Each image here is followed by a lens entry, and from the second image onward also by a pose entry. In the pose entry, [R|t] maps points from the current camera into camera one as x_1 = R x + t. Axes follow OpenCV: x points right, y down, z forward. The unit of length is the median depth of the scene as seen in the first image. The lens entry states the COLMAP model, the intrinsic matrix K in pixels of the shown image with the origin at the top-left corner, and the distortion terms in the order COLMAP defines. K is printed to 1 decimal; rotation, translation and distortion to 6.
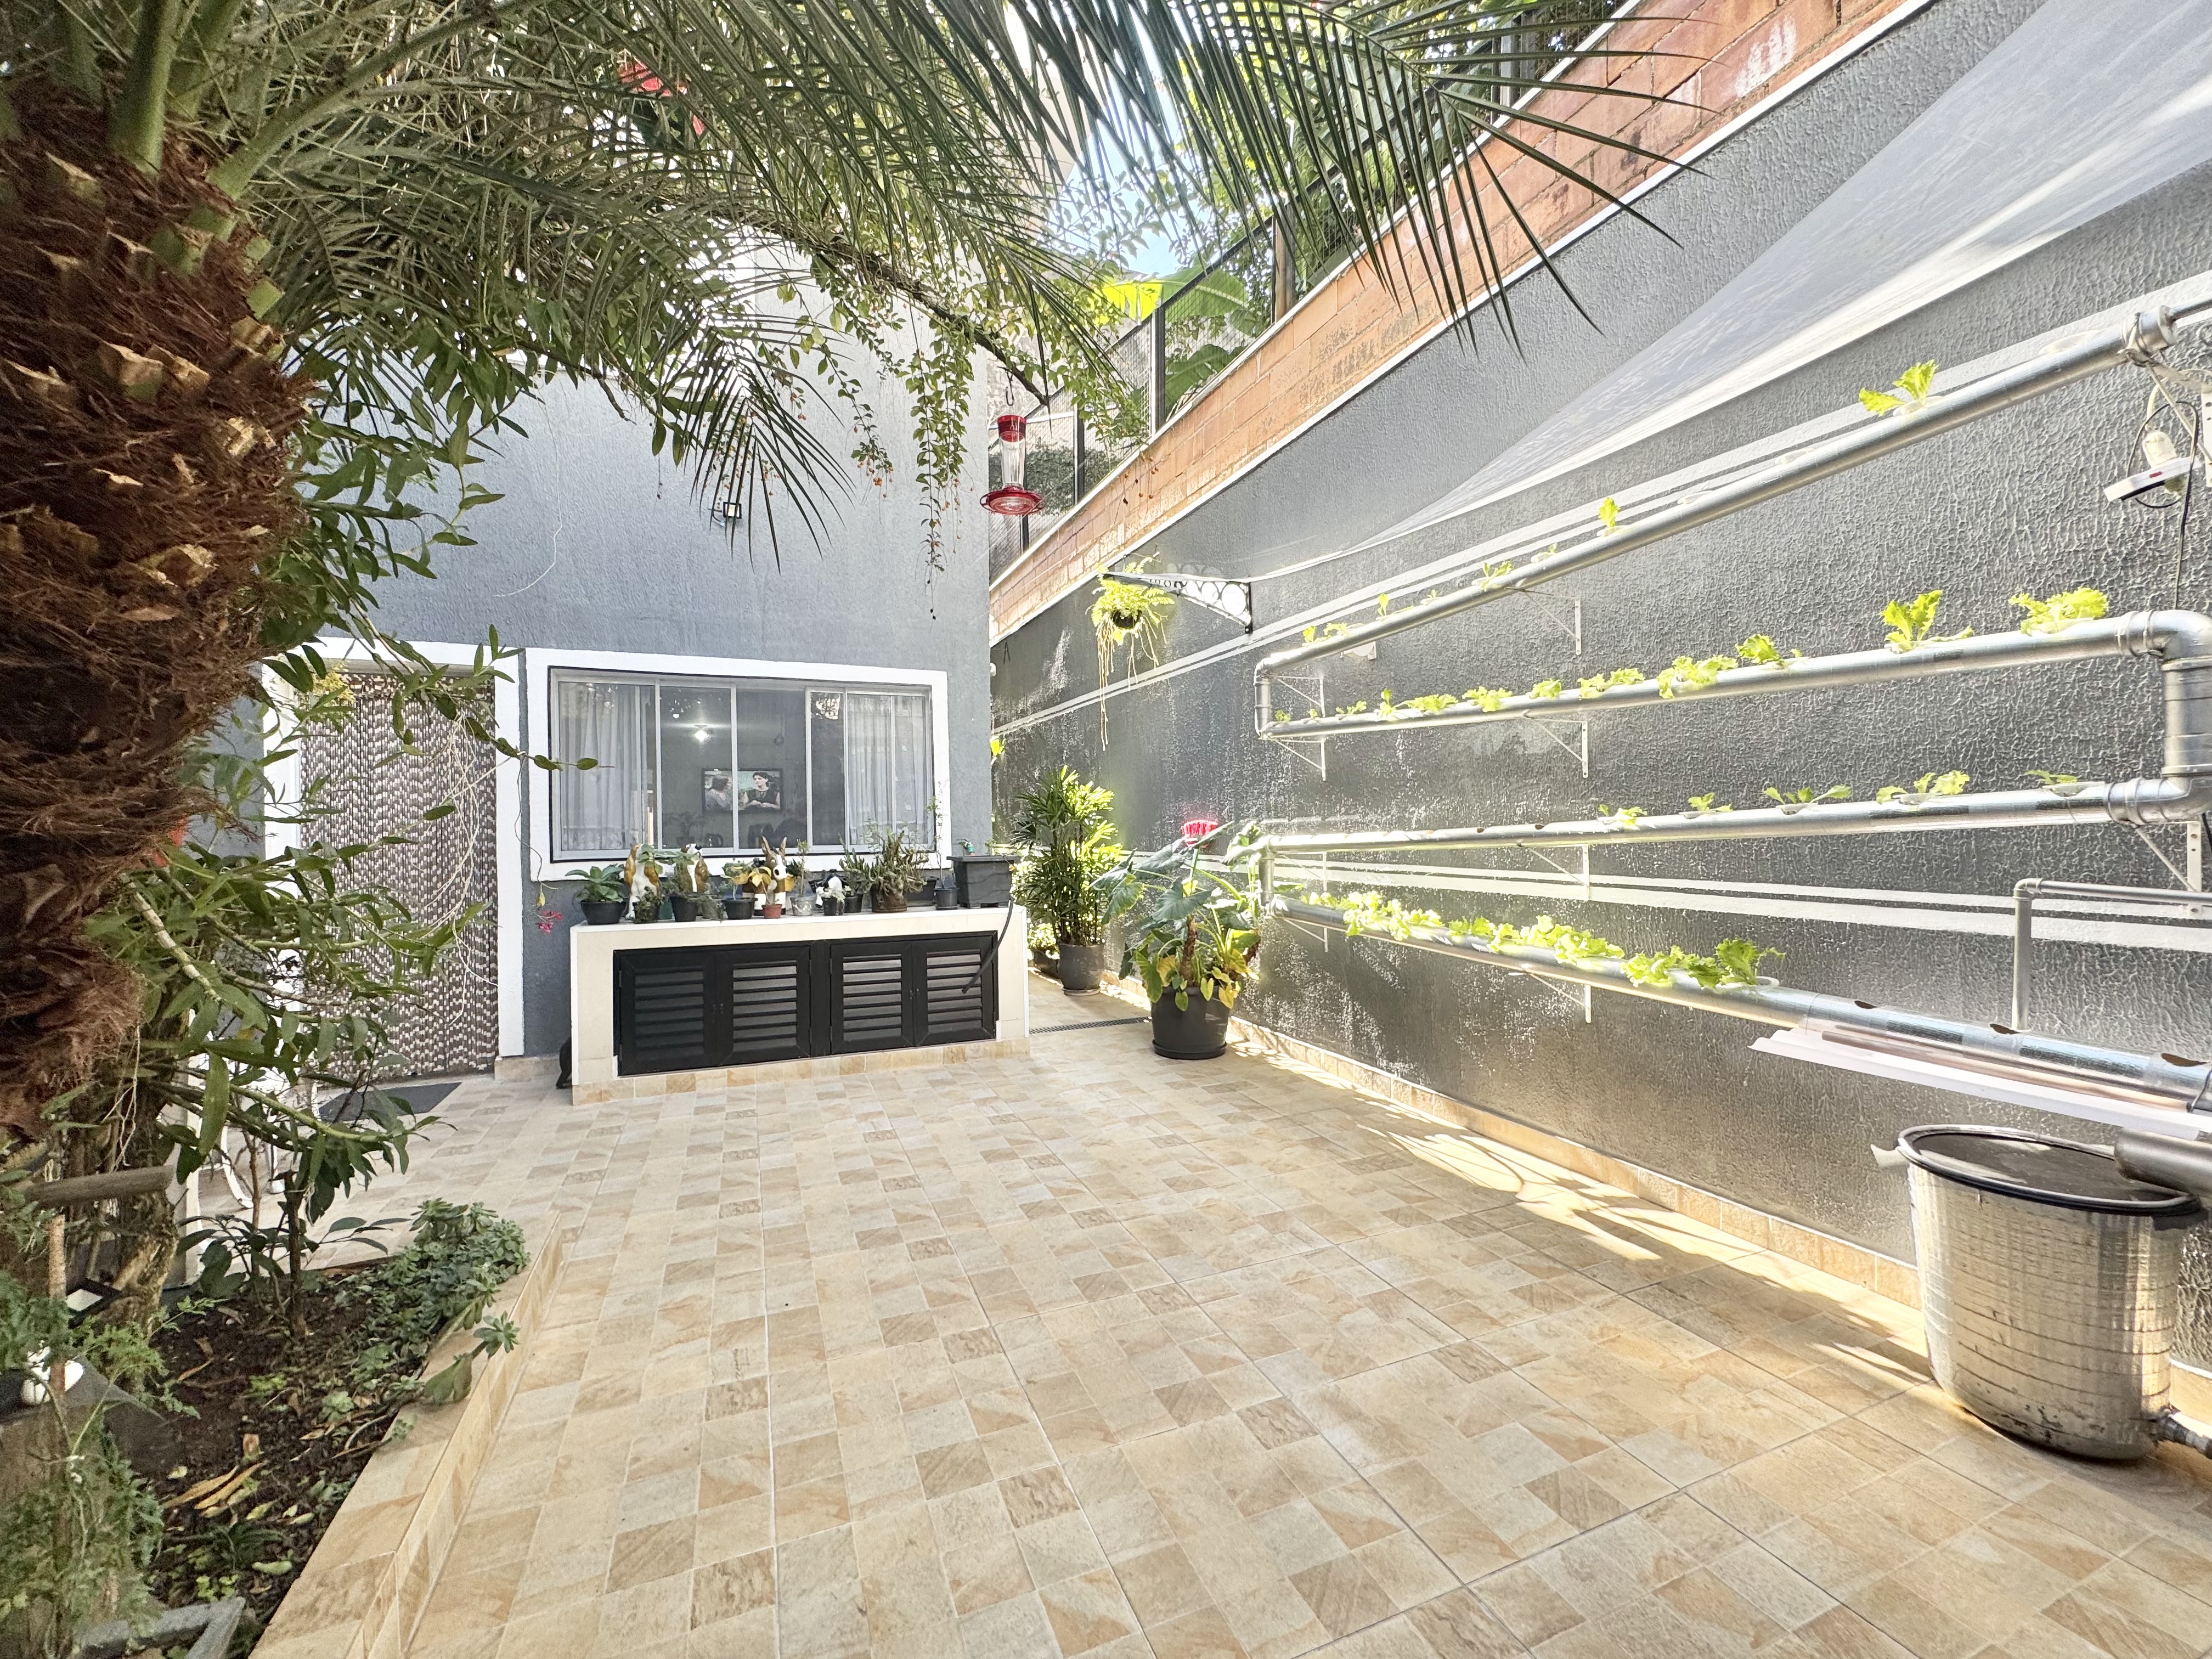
lens RADIAL K [[885.8, 0, 1106.7], [0, 885.8, 827.9], [0, 0, 1]] dist [-0.001469, 0.000265]
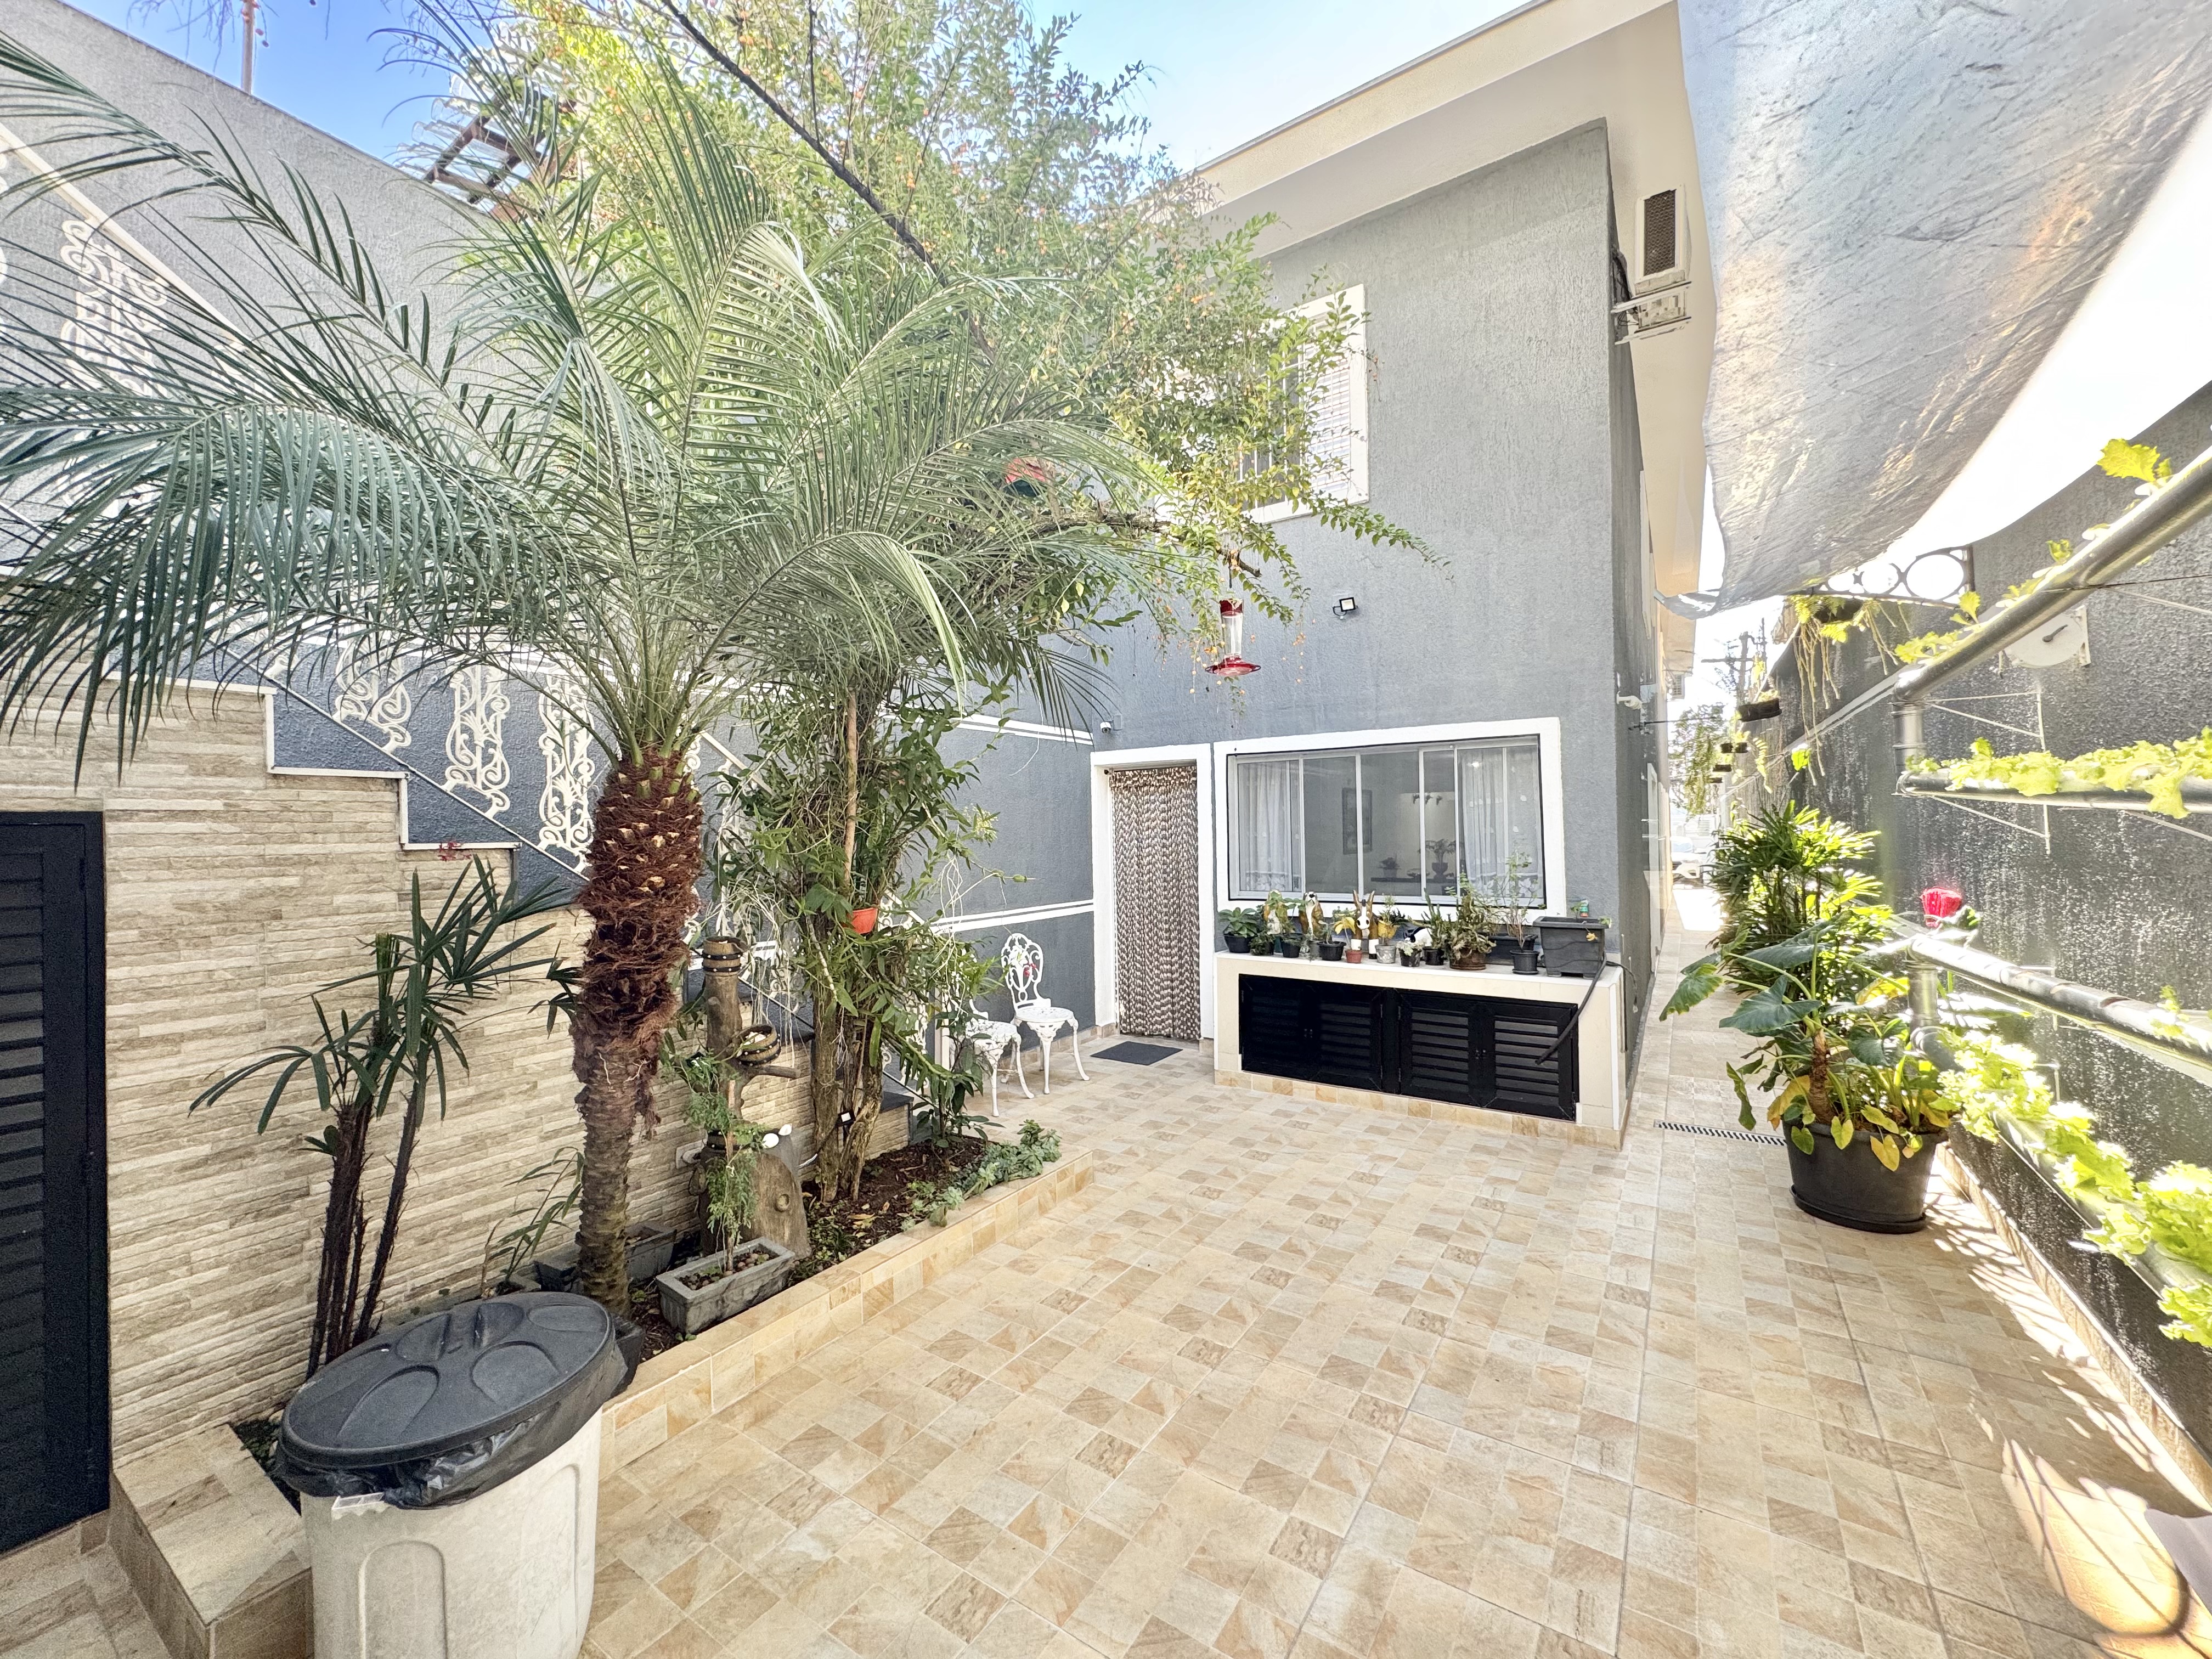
lens RADIAL K [[885.8, 0, 1100.6], [0, 885.8, 821.9], [0, 0, 1]] dist [-0.001469, 0.000265]
pose [[0.553757, -0.006068, -0.832656, 0.426543], [0.007066, 0.999972, -0.002588, -0.085384], [0.832648, -0.004451, 0.553785, 0.099394]]
